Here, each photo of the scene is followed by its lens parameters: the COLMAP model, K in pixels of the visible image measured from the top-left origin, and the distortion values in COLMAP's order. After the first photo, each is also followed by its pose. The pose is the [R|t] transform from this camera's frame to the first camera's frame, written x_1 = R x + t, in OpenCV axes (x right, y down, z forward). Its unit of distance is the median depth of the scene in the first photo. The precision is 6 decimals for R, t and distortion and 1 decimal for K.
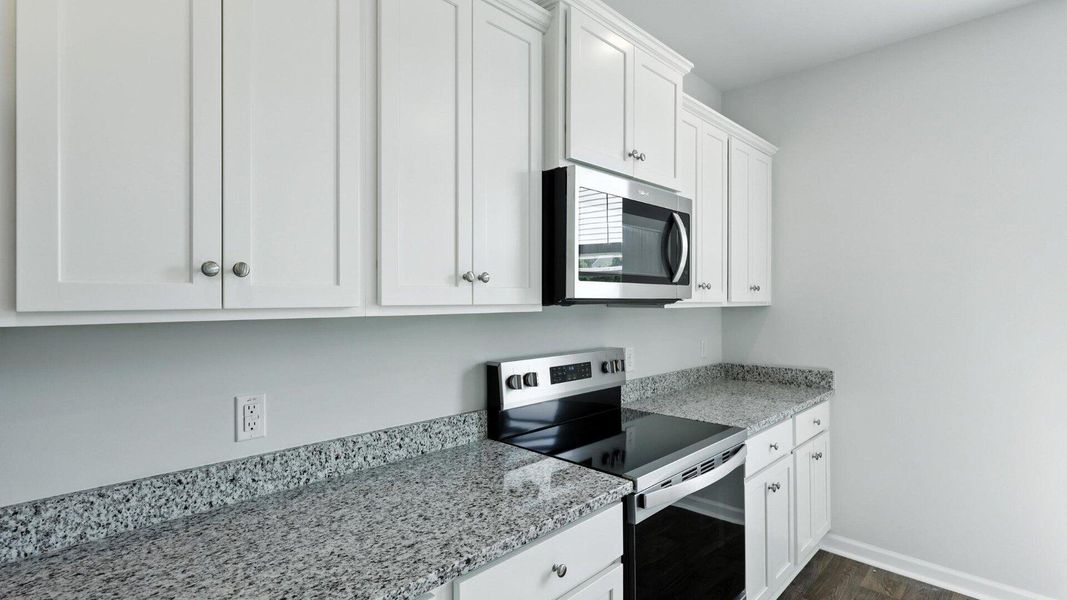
lens RADIAL K [[497.0, 0, 530.0], [0, 497.0, 303.4], [0, 0, 1]] dist [0.002187, -0.001040]
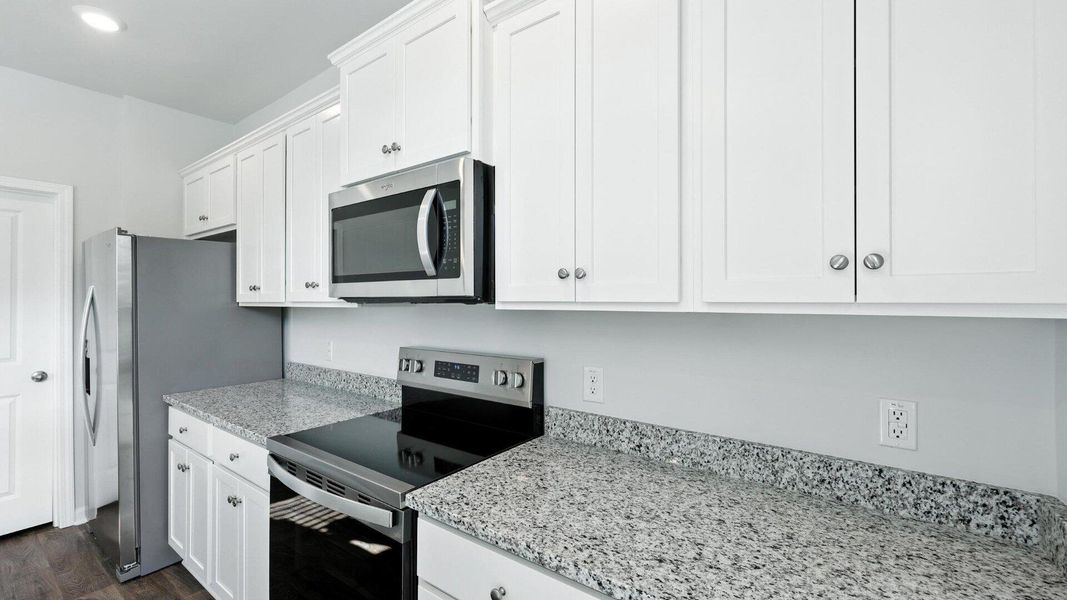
lens RADIAL K [[437.0, 0, 529.1], [0, 437.0, 294.9], [0, 0, 1]] dist [-0.002687, 0.000709]
pose [[0.155464, -0.002820, -0.987838, 1.005008], [-0.000632, 0.999995, -0.002954, -0.012002], [0.987841, 0.001083, 0.155461, 1.042289]]
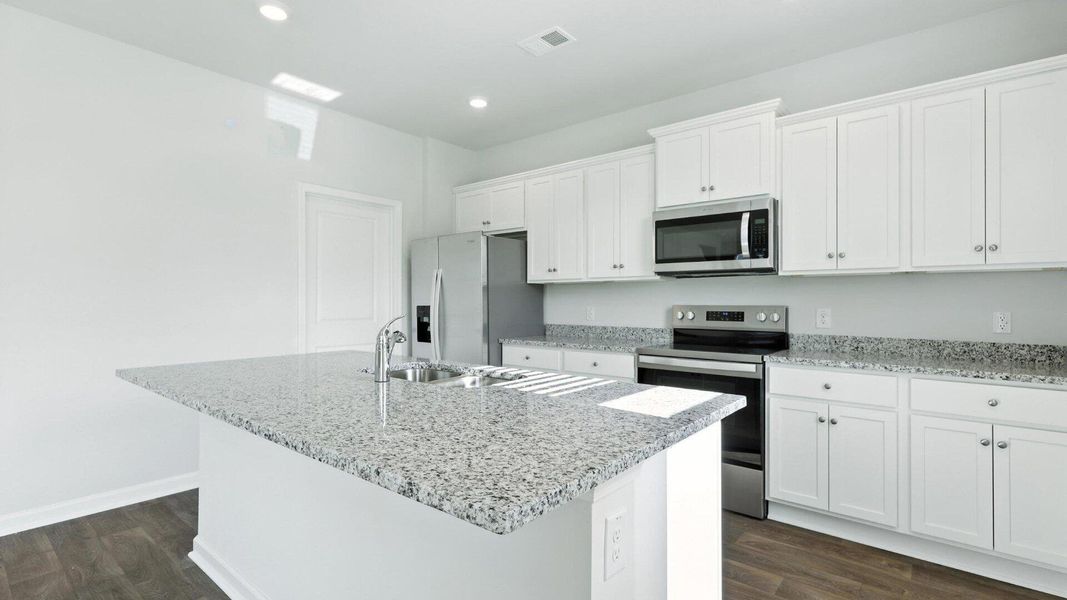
lens RADIAL K [[497.0, 0, 525.7], [0, 497.0, 298.0], [0, 0, 1]] dist [0.002187, -0.001040]
pose [[0.095145, -0.002059, -0.995461, 1.752054], [-0.006278, 0.999977, -0.002669, 0.088555], [0.995444, 0.006503, 0.095130, 0.173276]]
